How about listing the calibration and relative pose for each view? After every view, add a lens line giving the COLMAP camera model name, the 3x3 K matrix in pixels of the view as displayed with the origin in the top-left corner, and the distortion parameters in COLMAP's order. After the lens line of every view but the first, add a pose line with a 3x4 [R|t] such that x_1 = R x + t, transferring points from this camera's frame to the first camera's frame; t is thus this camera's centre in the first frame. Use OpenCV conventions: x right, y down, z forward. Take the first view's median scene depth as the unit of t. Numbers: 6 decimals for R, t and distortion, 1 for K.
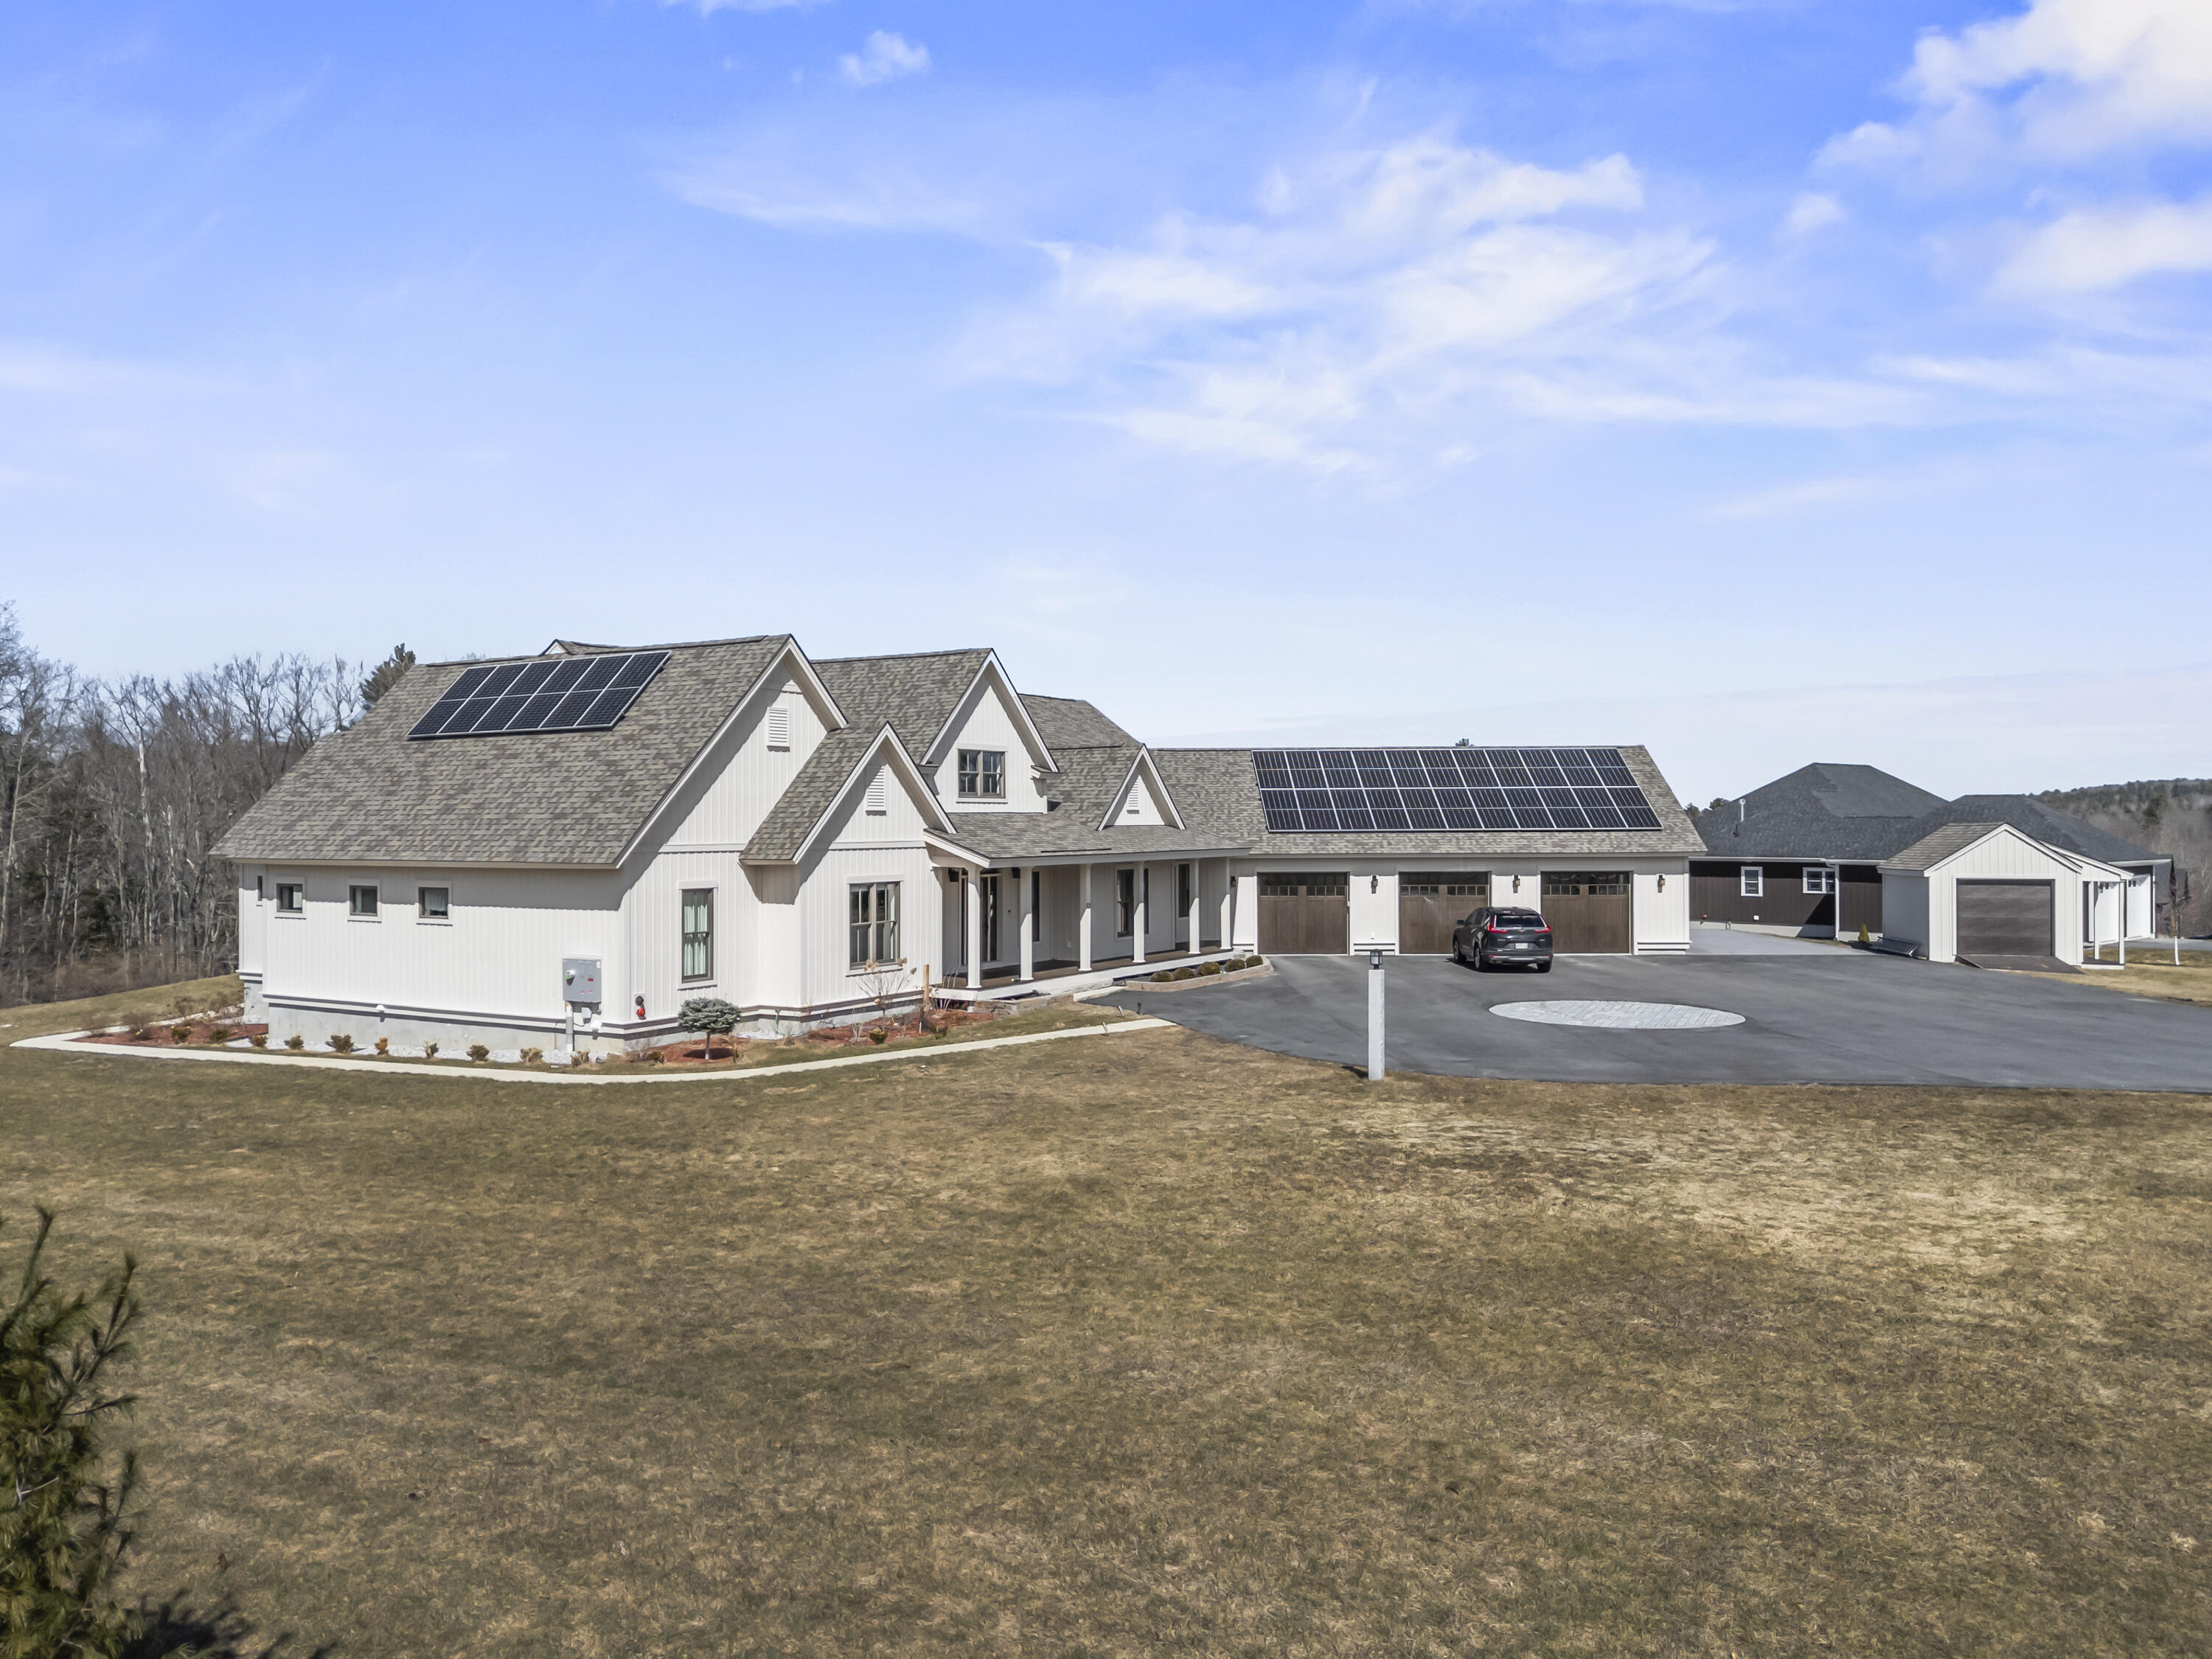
lens RADIAL K [[1617.5, 0, 1101.0], [0, 1617.5, 826.5], [0, 0, 1]] dist [0.083516, -0.072985]
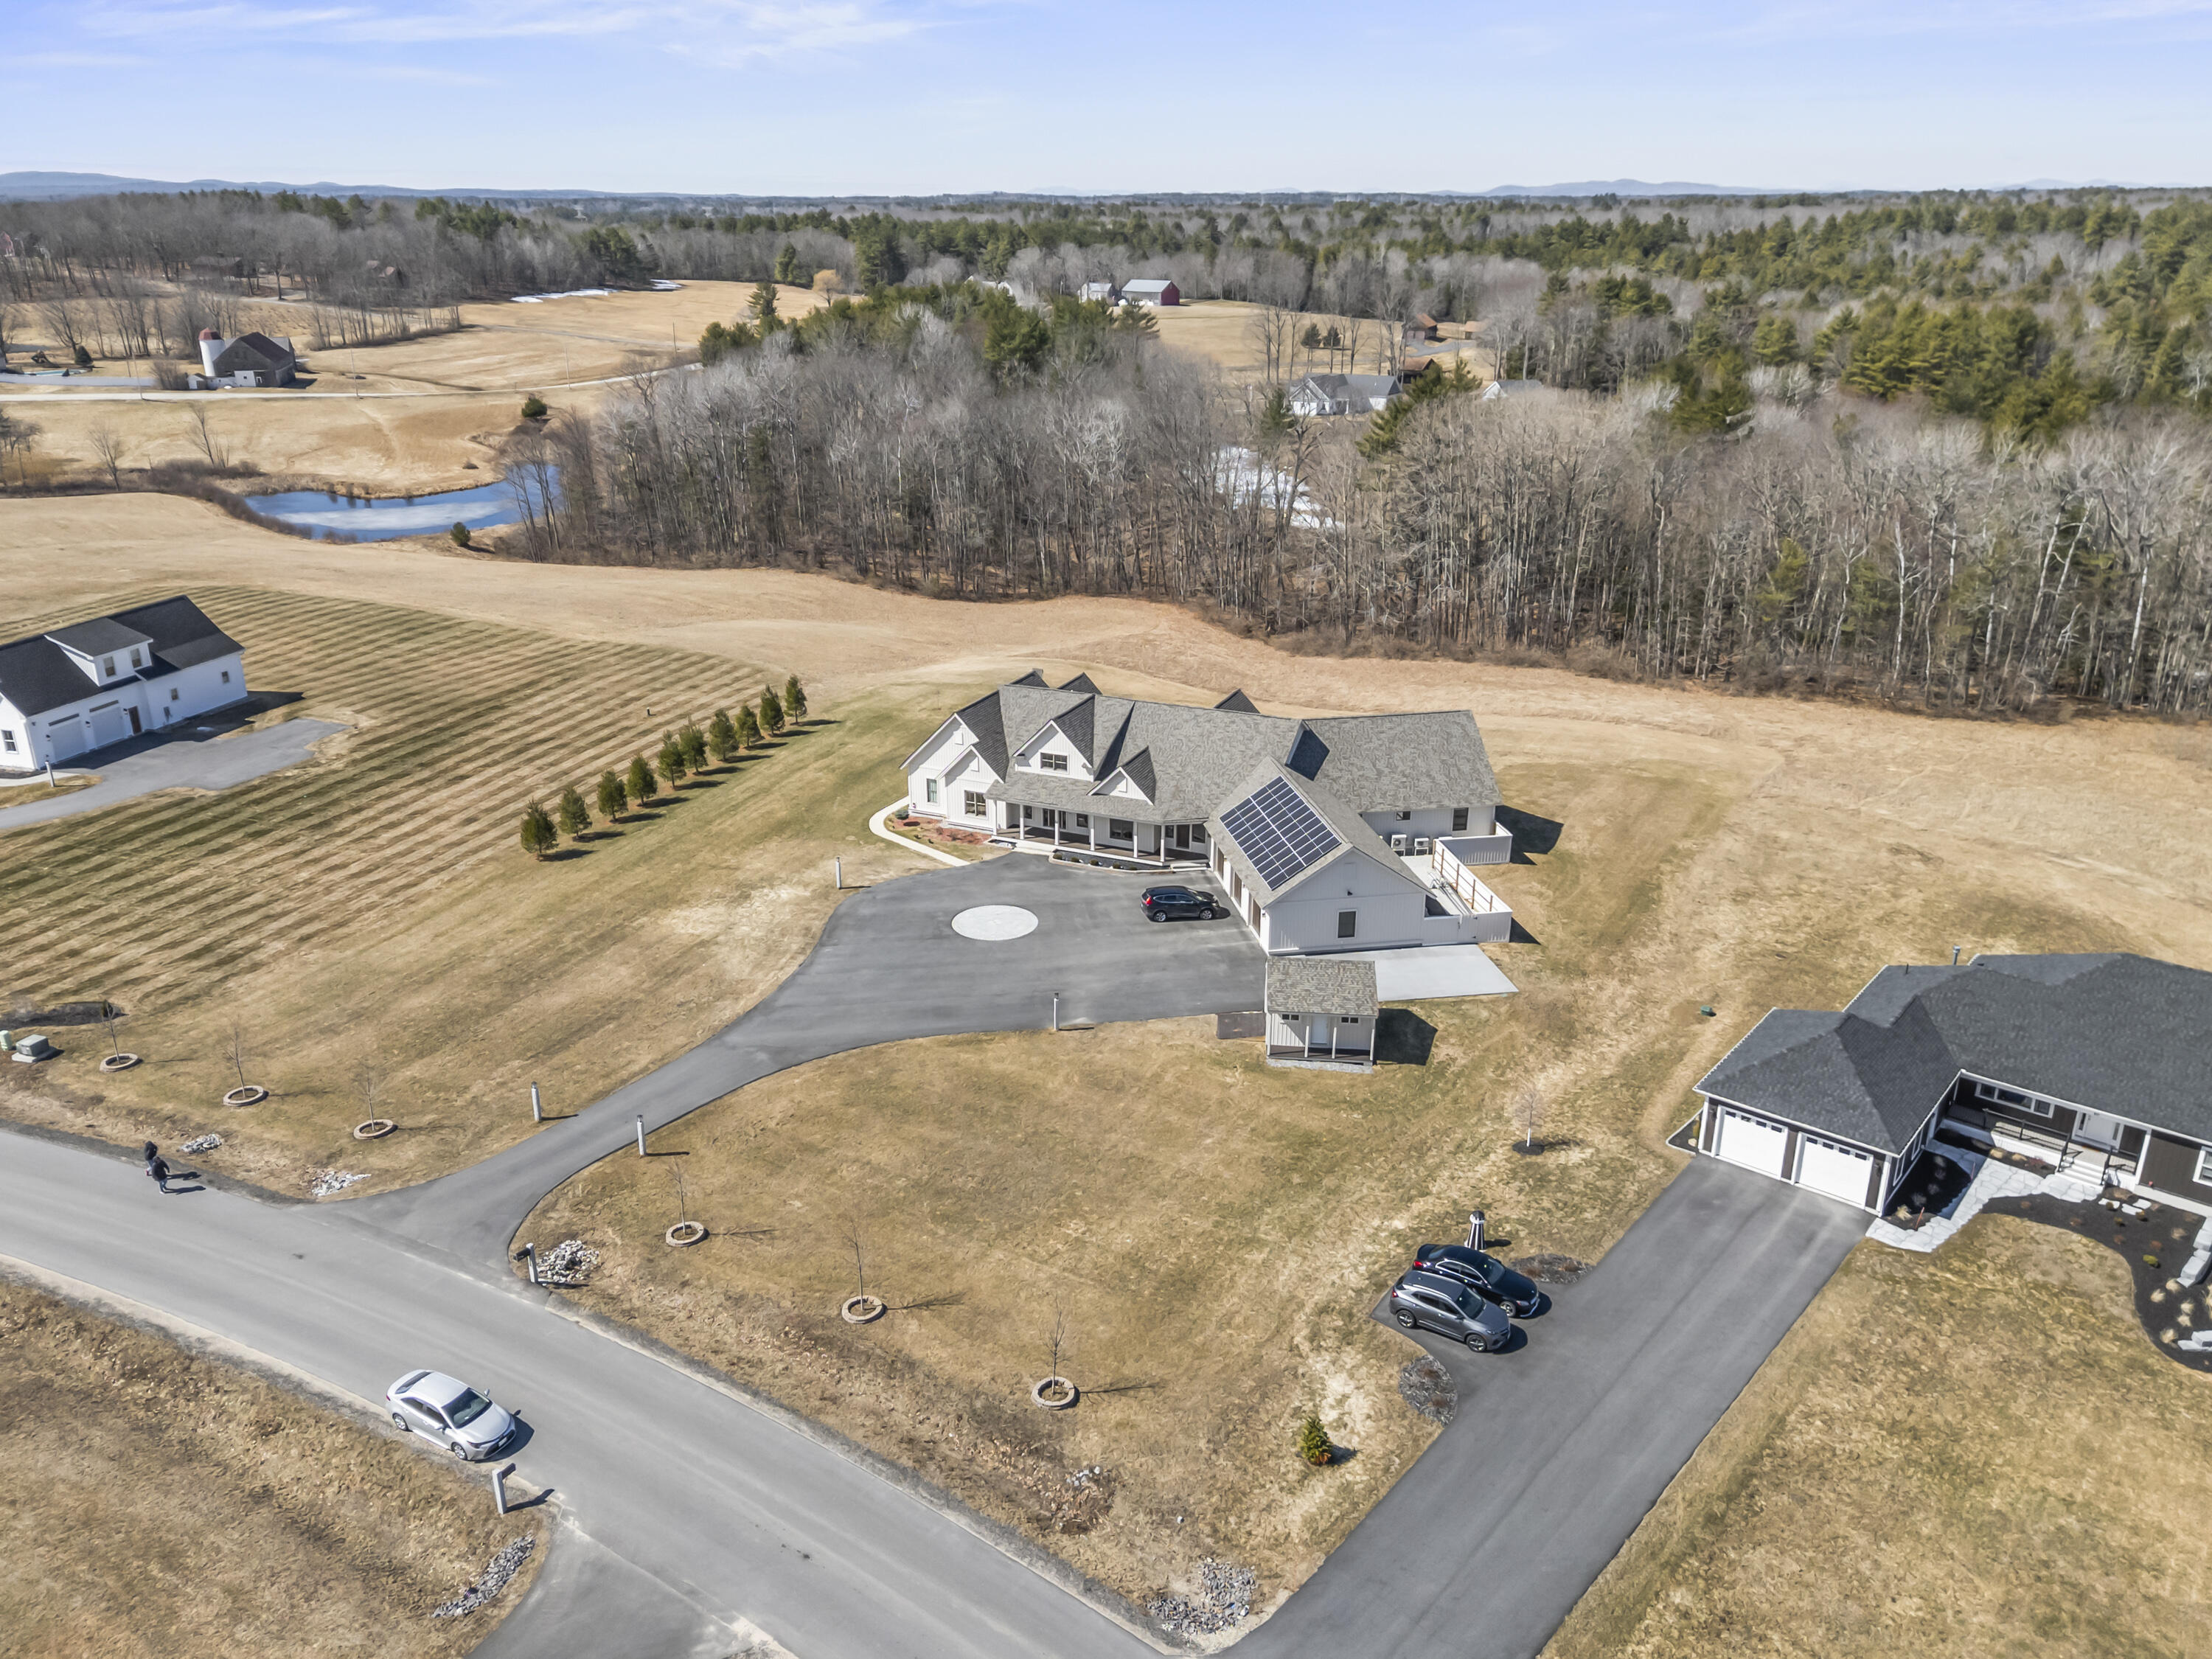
lens RADIAL K [[1653.6, 0, 1100.3], [0, 1653.6, 819.8], [0, 0, 1]] dist [0.086056, -0.080963]
pose [[0.138602, 0.345764, -0.928028, 2.554104], [-0.002370, 0.937186, 0.348822, -0.914060], [0.990345, -0.046148, 0.130715, 0.722121]]
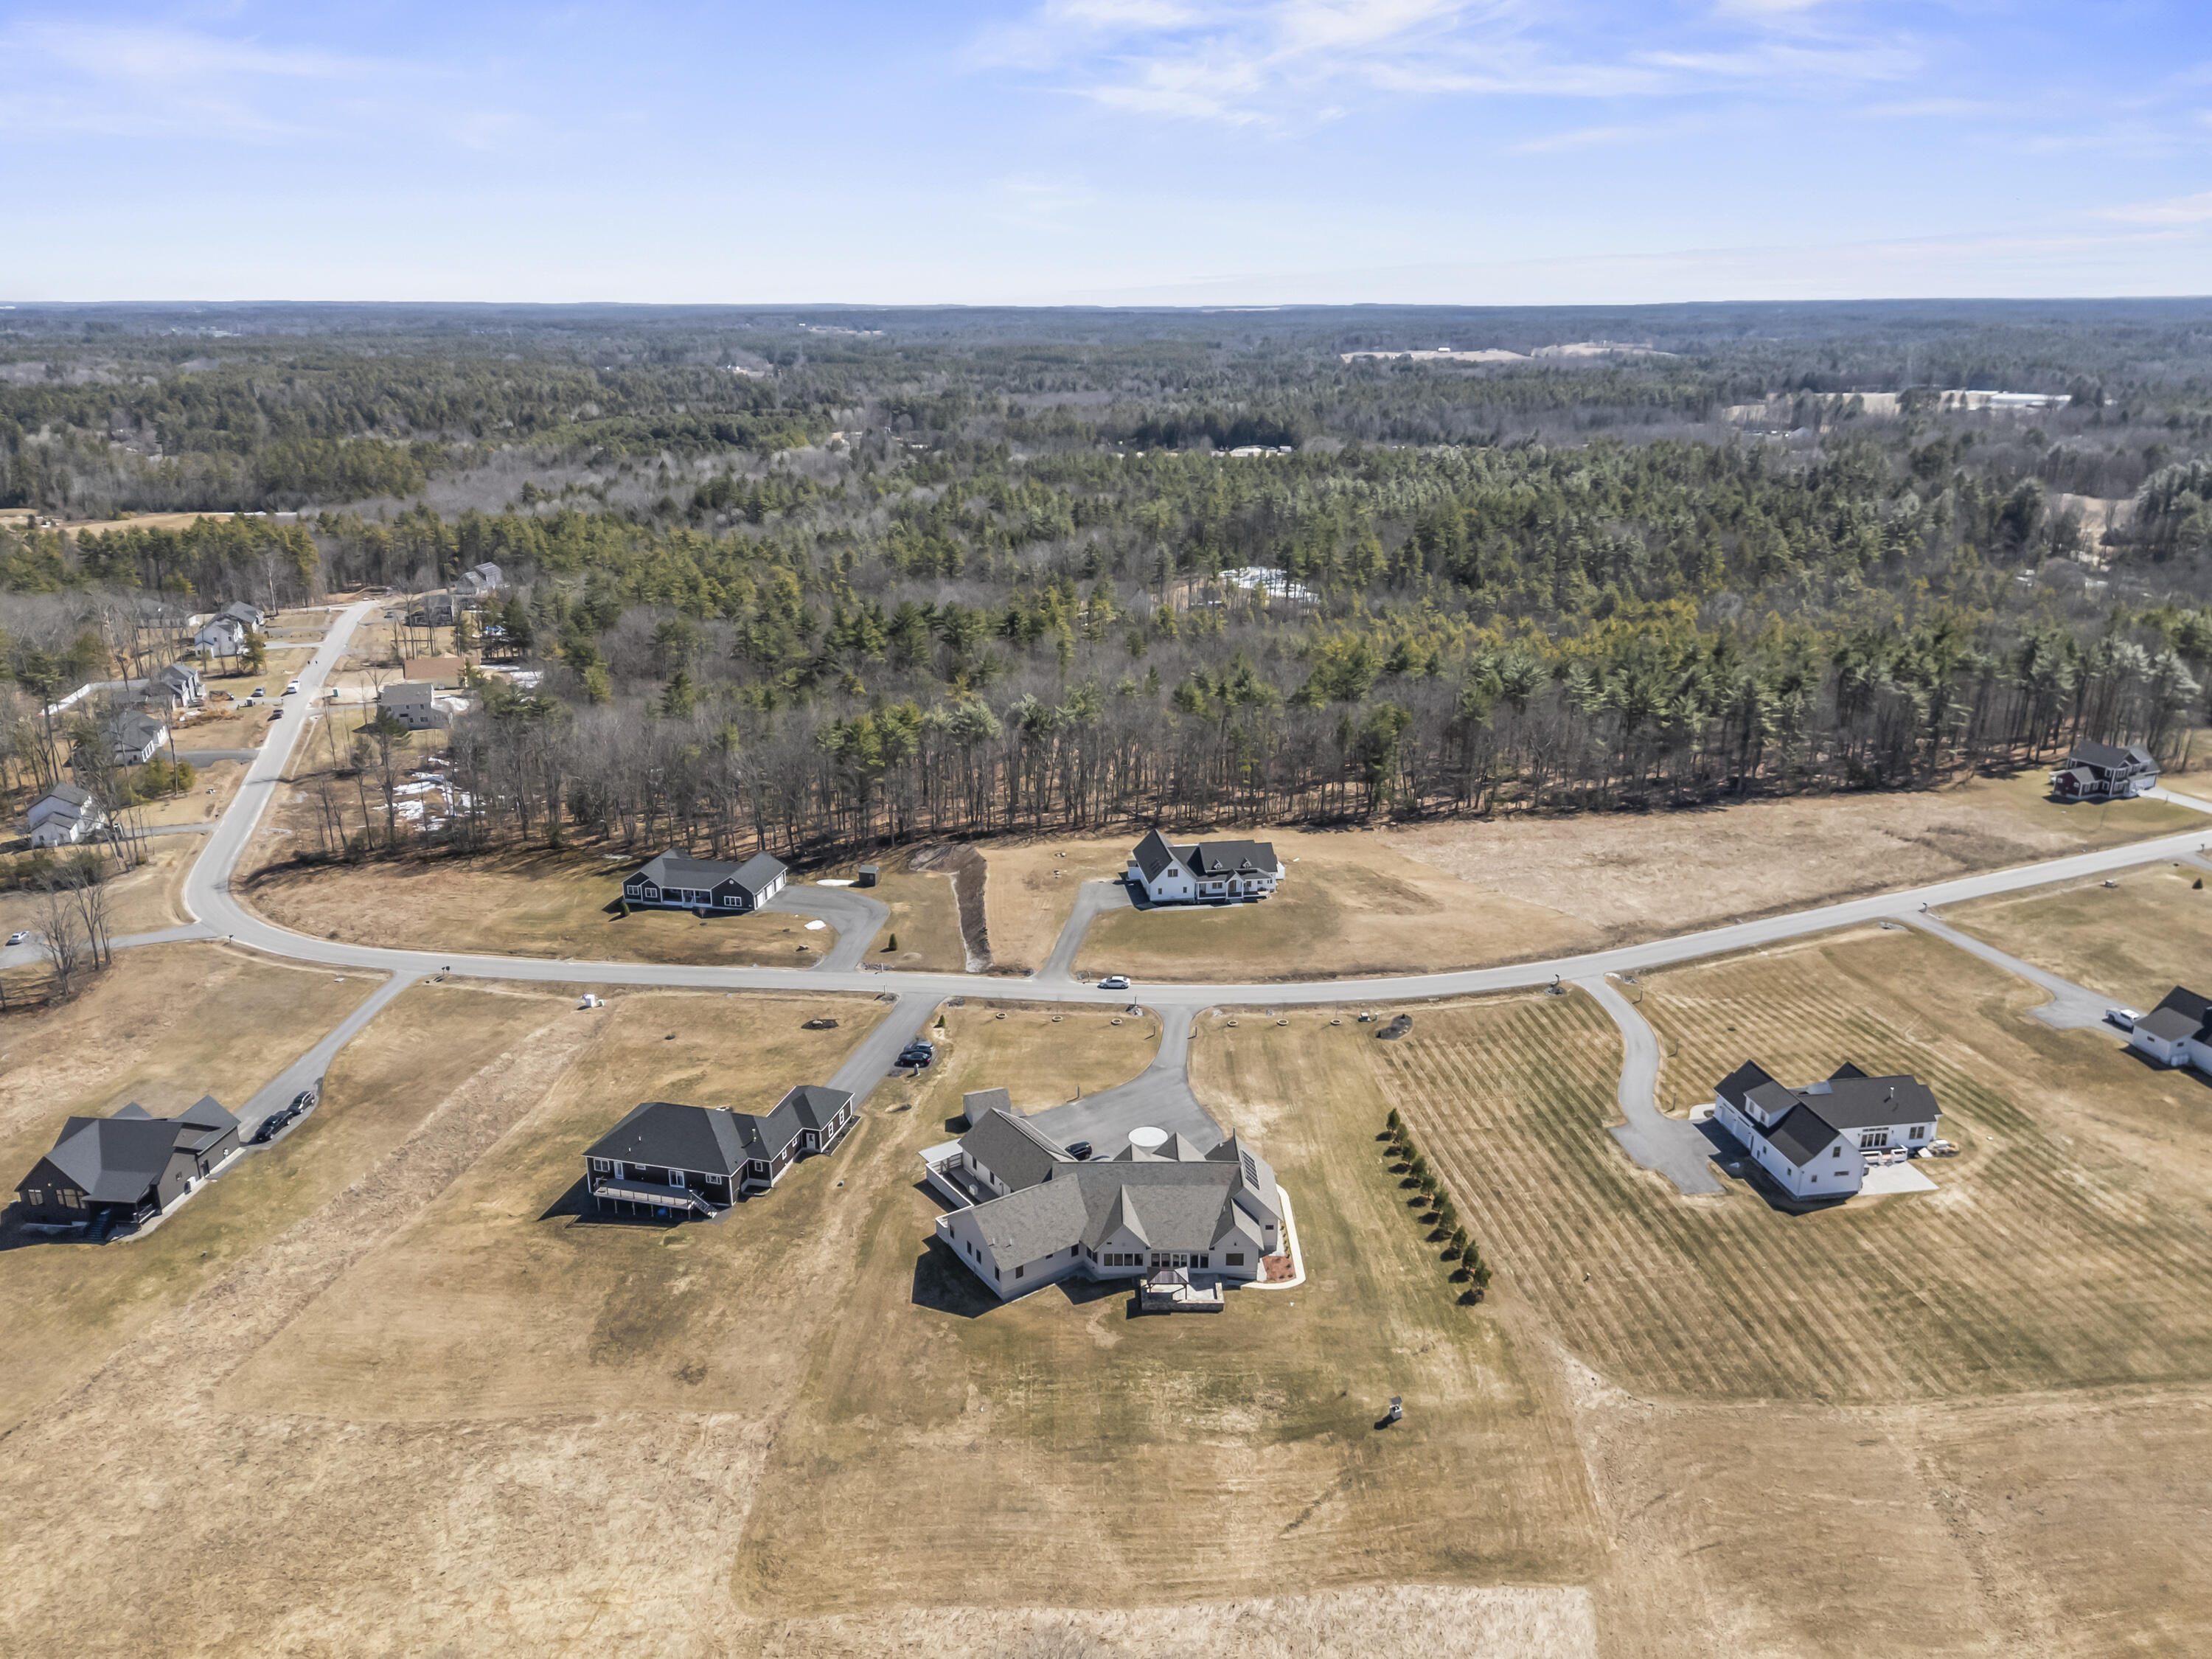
lens RADIAL K [[1617.5, 0, 1101.0], [0, 1617.5, 826.5], [0, 0, 1]] dist [0.083516, -0.072985]
pose [[-0.532814, -0.257513, 0.806099, -3.747010], [0.006549, 0.951291, 0.308225, -2.560007], [-0.846207, 0.169506, -0.505175, 3.582786]]
